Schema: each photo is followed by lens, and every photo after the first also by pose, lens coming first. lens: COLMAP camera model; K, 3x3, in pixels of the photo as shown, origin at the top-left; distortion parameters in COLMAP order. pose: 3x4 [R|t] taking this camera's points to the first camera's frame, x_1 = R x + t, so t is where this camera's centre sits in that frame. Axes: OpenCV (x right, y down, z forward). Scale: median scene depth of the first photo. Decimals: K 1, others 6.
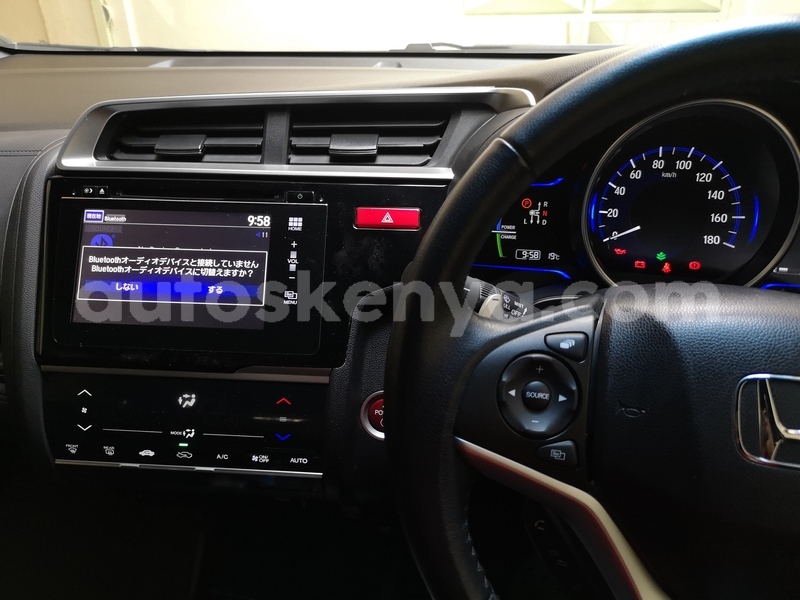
lens RADIAL K [[619.1, 0, 400.0], [0, 619.1, 300.0], [0, 0, 1]] dist [0.015487, 0.000963]
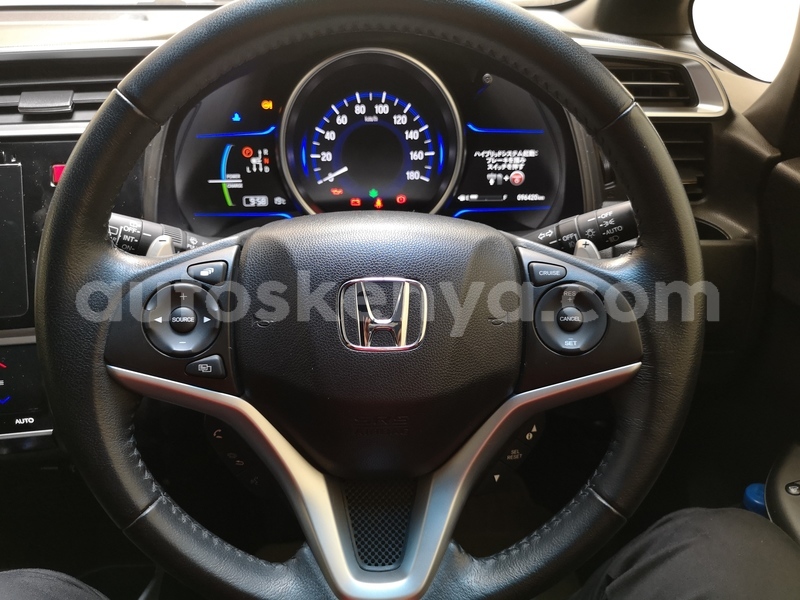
lens RADIAL K [[625.6, 0, 400.0], [0, 625.6, 300.0], [0, 0, 1]] dist [0.003502, 0.001661]
pose [[0.968561, -0.111210, 0.222533, 0.203329], [0.096520, 0.992435, 0.075866, 0.040094], [-0.229287, -0.052002, 0.971969, -0.113916]]
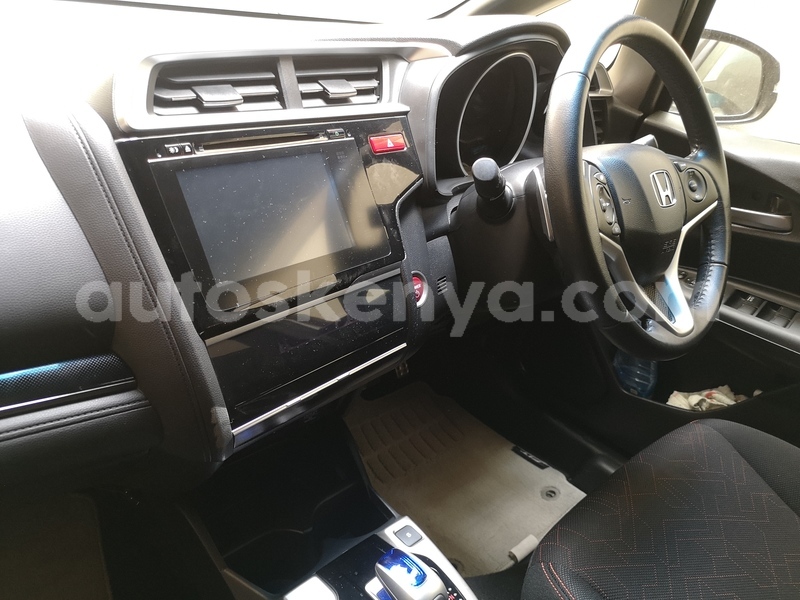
lens RADIAL K [[625.6, 0, 400.0], [0, 625.6, 300.0], [0, 0, 1]] dist [0.003502, 0.001661]
pose [[0.571447, -0.295116, 0.765738, -1.013265], [0.247854, 0.951591, 0.181779, -0.045954], [-0.782315, 0.085914, 0.616929, 0.171186]]
